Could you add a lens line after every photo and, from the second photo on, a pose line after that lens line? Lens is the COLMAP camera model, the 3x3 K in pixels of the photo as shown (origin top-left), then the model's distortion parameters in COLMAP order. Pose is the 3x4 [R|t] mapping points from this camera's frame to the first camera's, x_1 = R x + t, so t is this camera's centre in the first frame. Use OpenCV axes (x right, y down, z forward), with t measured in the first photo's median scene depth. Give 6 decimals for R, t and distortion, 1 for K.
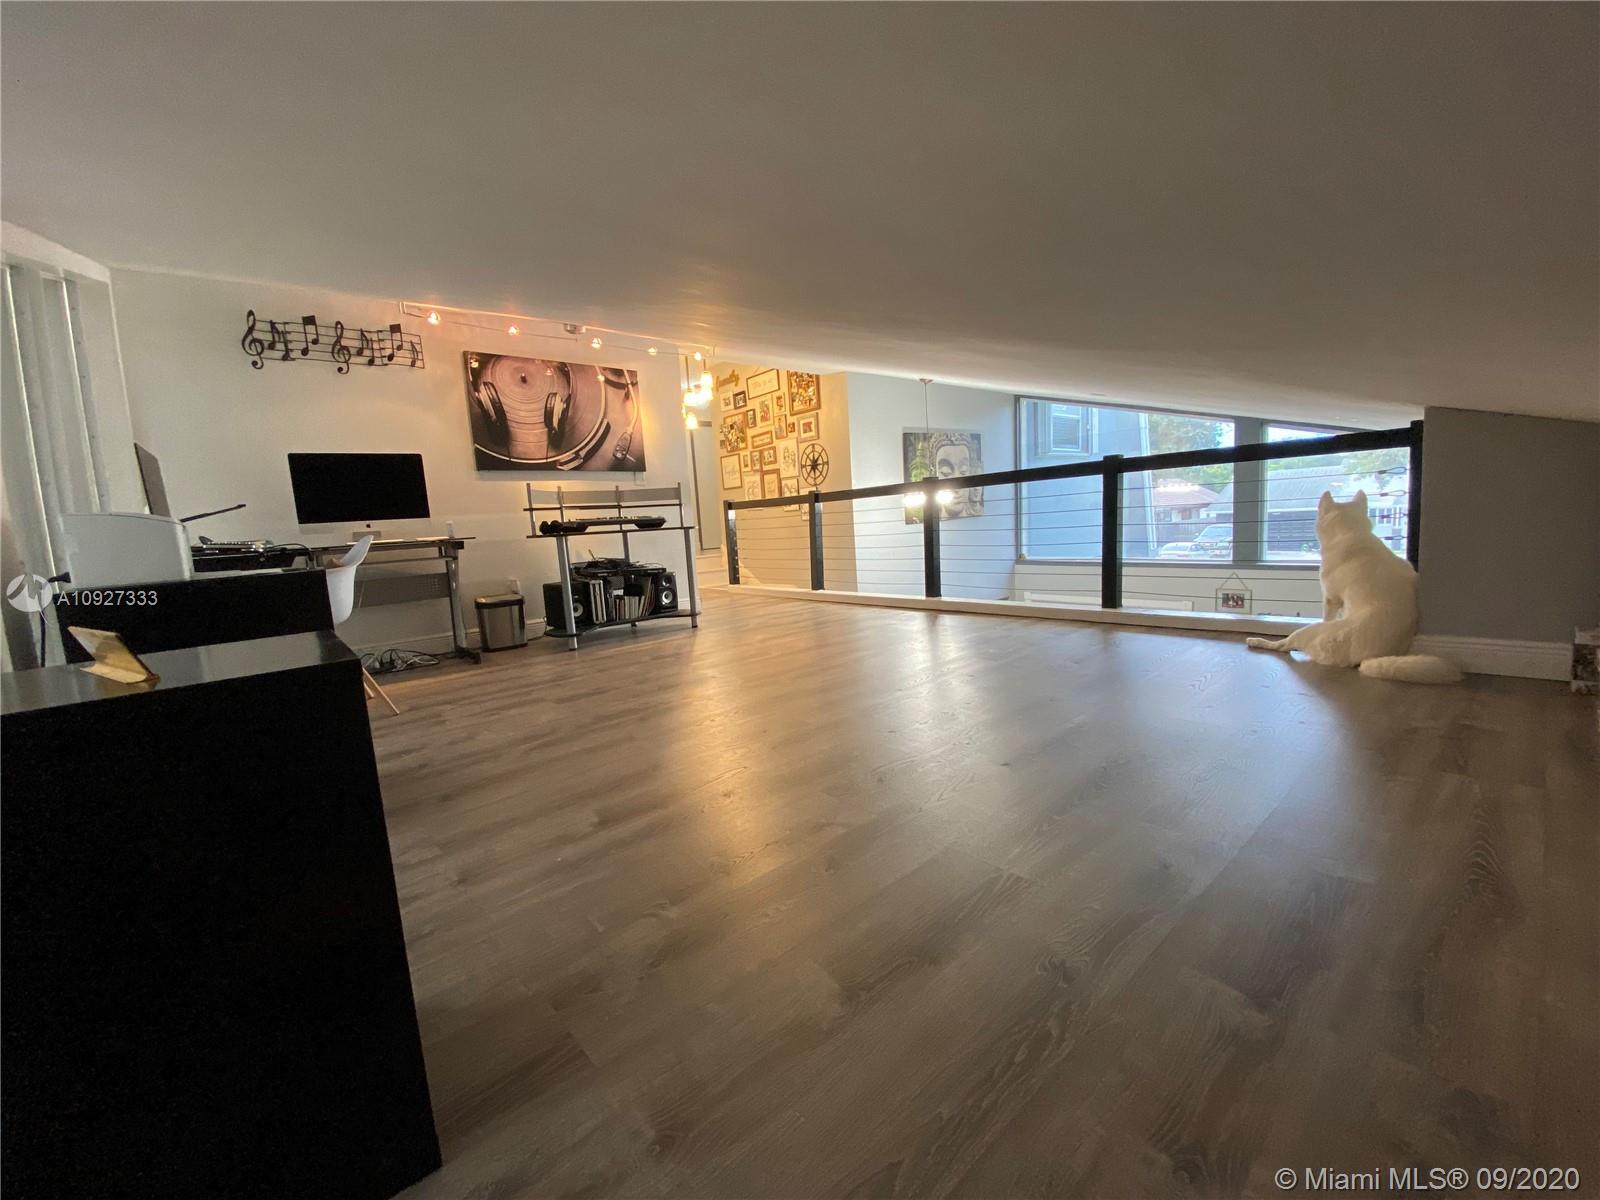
lens RADIAL K [[643.6, 0, 804.4], [0, 643.6, 601.1], [0, 0, 1]] dist [0.013472, -0.017801]
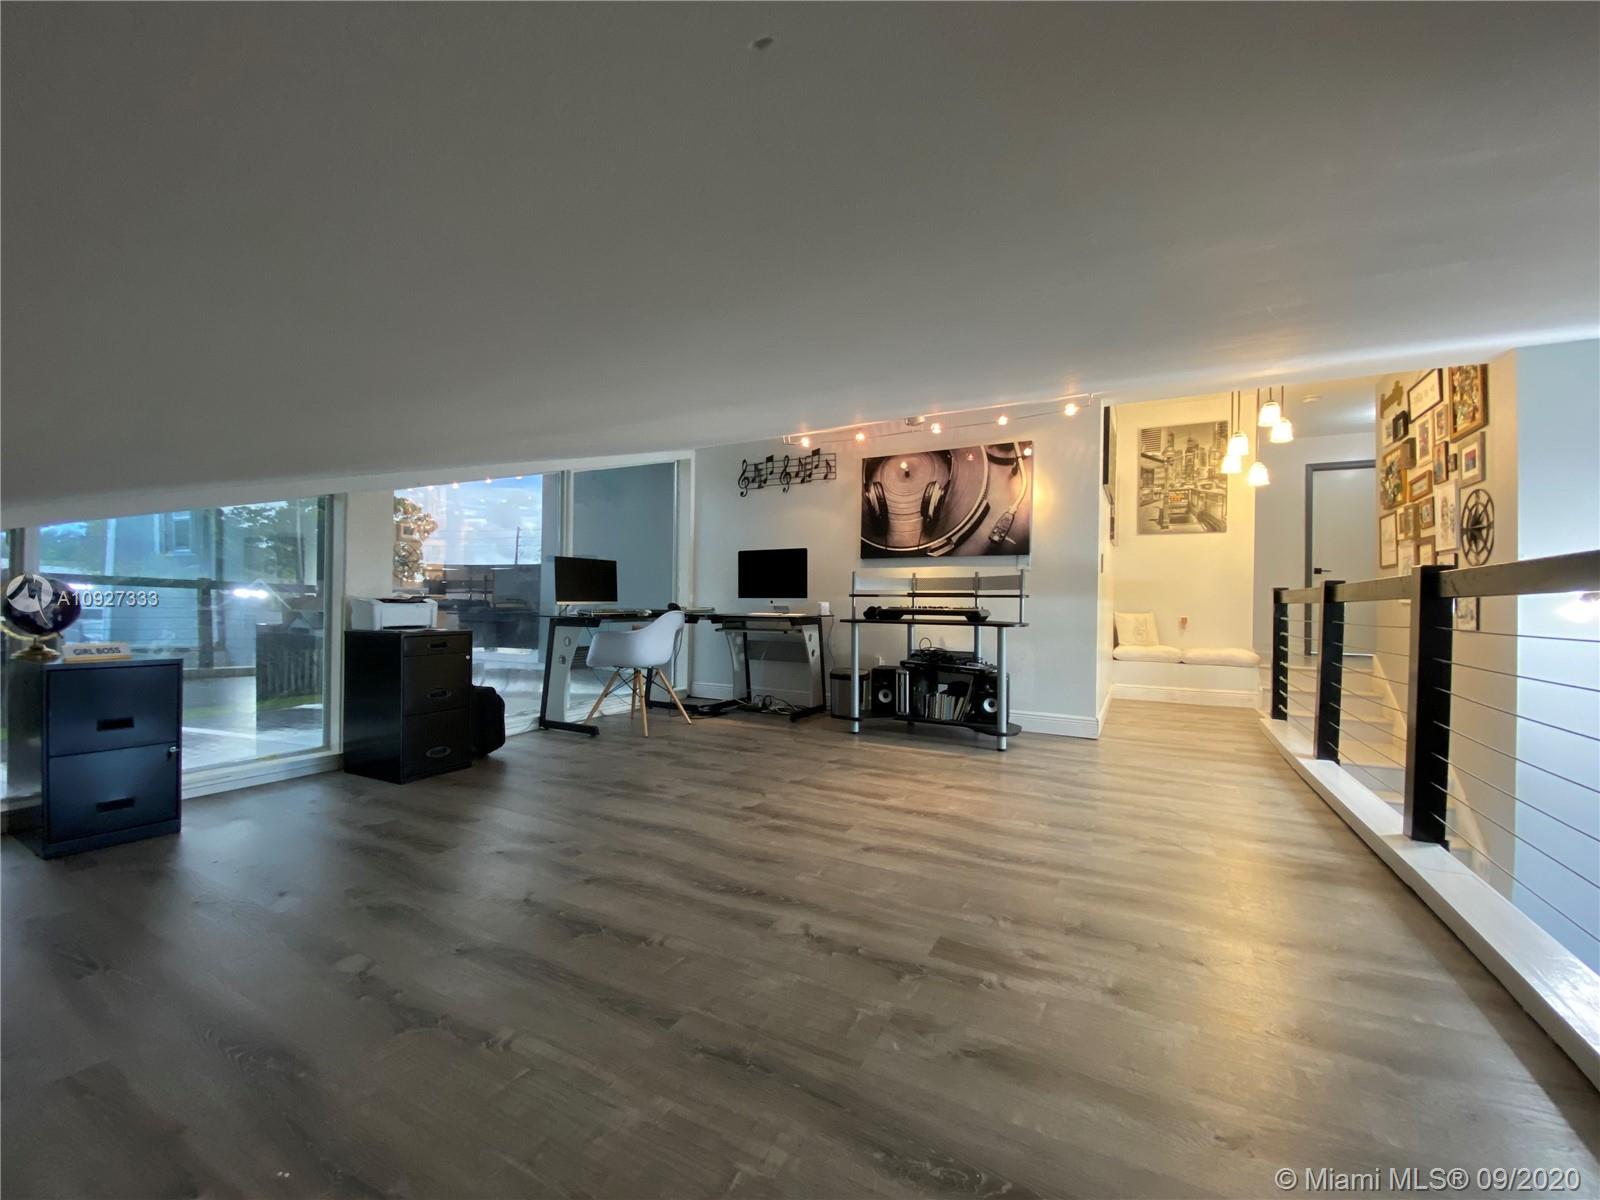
lens RADIAL K [[643.6, 0, 804.4], [0, 643.6, 601.1], [0, 0, 1]] dist [0.013472, -0.017801]
pose [[0.353974, 0.059880, -0.933336, 0.489290], [-0.148386, 0.988904, 0.007168, -0.112611], [0.923409, 0.135956, 0.358931, 0.468929]]
